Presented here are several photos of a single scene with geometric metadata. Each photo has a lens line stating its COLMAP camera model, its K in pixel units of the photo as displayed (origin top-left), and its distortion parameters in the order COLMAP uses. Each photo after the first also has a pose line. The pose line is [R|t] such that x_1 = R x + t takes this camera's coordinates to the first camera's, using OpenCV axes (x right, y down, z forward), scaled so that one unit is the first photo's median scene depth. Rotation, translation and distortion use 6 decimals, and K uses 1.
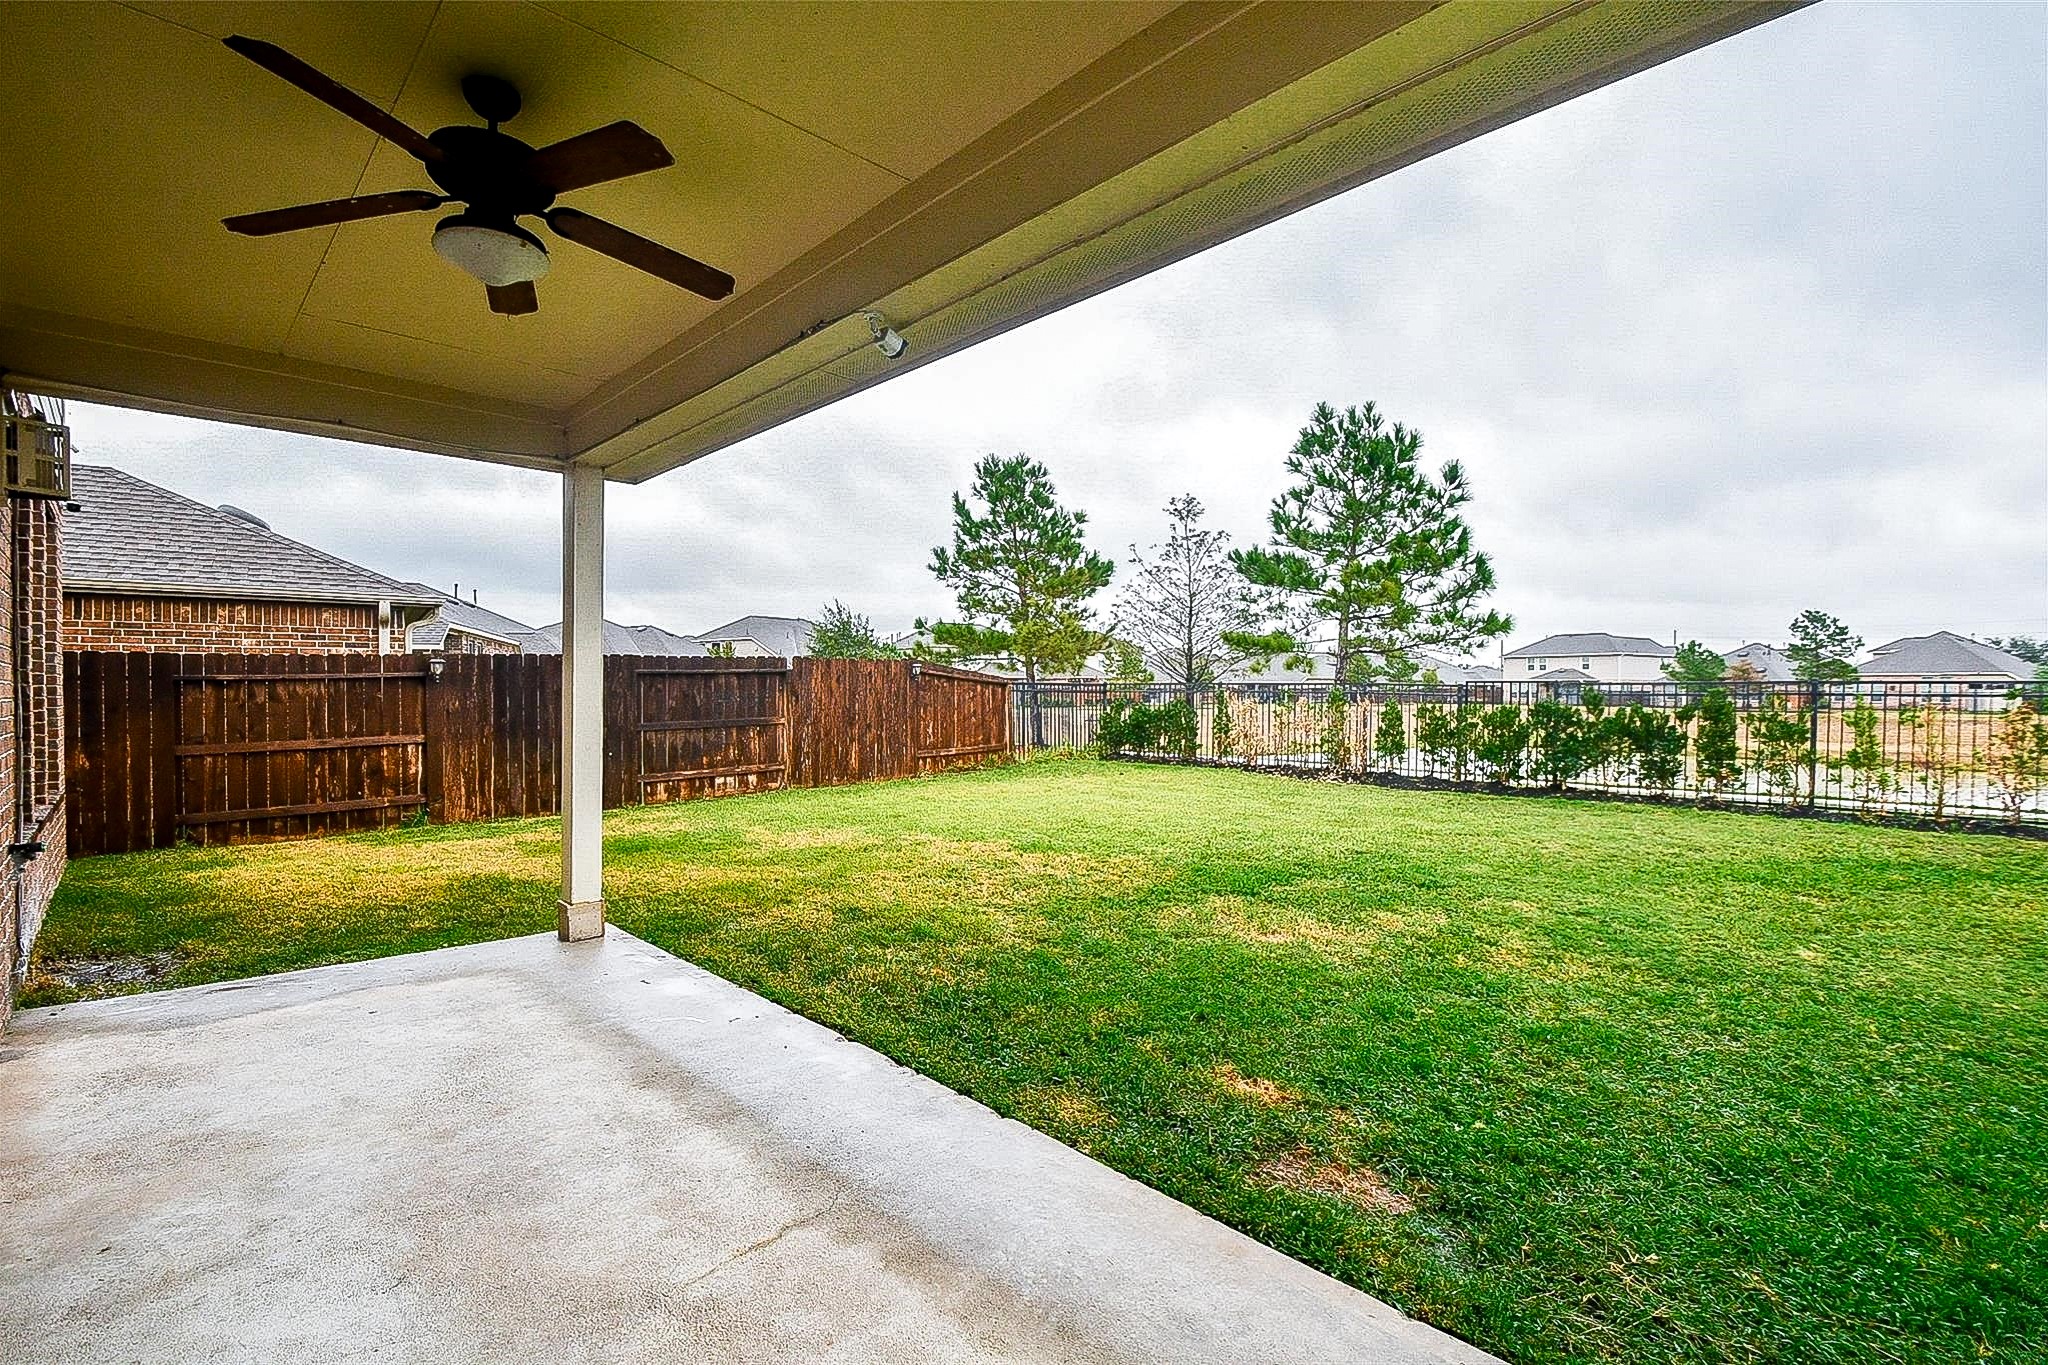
lens RADIAL K [[914.3, 0, 1002.4], [0, 914.3, 697.9], [0, 0, 1]] dist [0.008215, -0.008583]
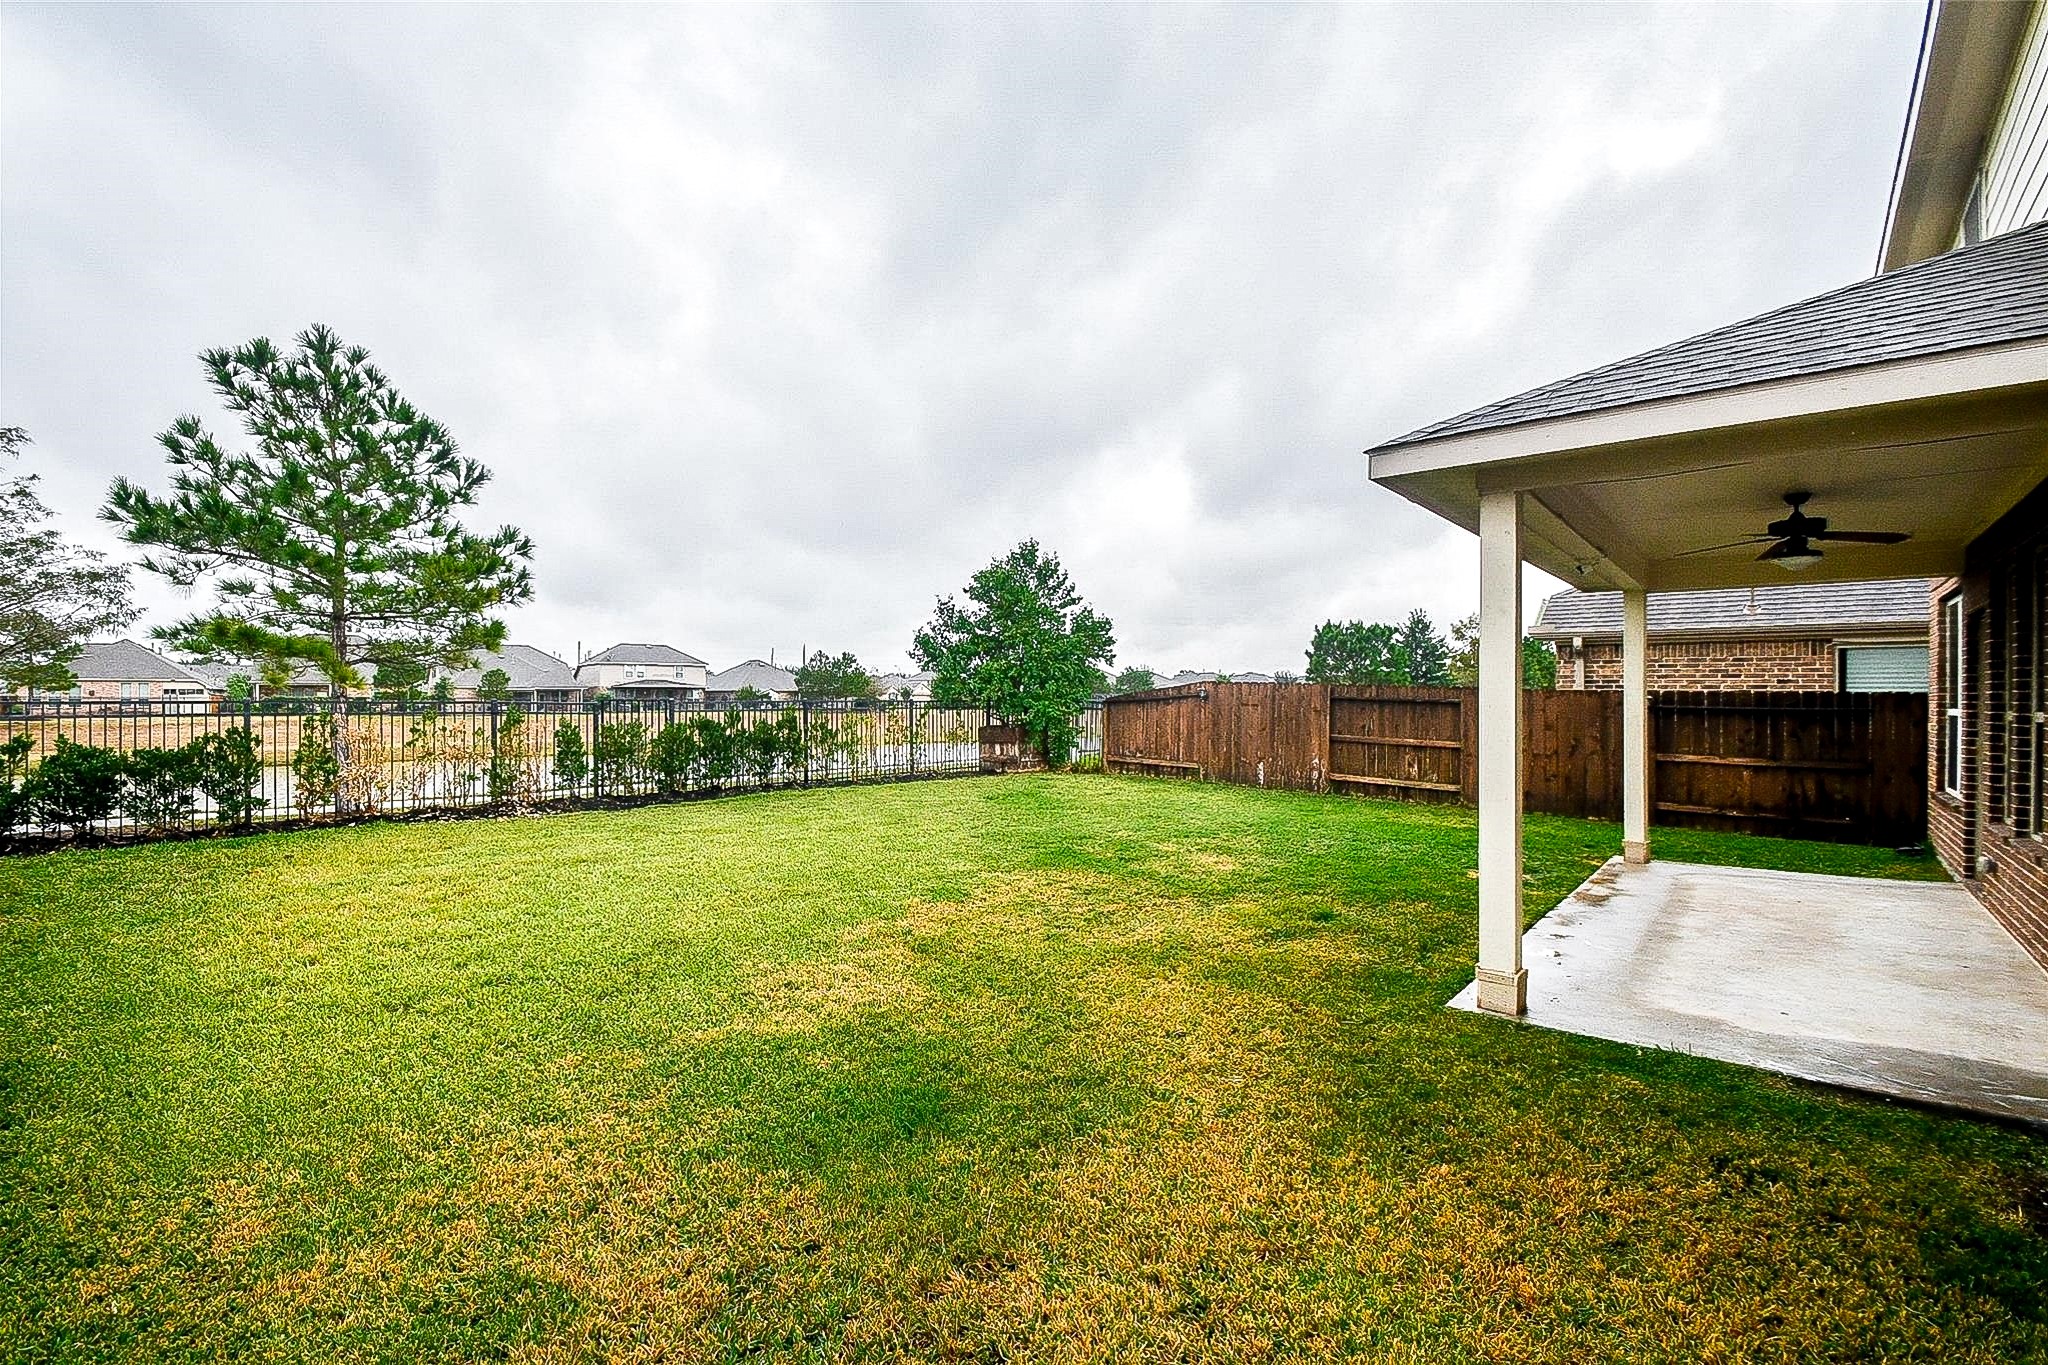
lens RADIAL K [[914.3, 0, 1002.4], [0, 914.3, 697.9], [0, 0, 1]] dist [0.008215, -0.008583]
pose [[-0.105130, 0.005793, 0.994442, -0.843584], [-0.004842, 0.999968, -0.006338, -0.022087], [-0.994447, -0.005481, -0.105099, 1.024188]]
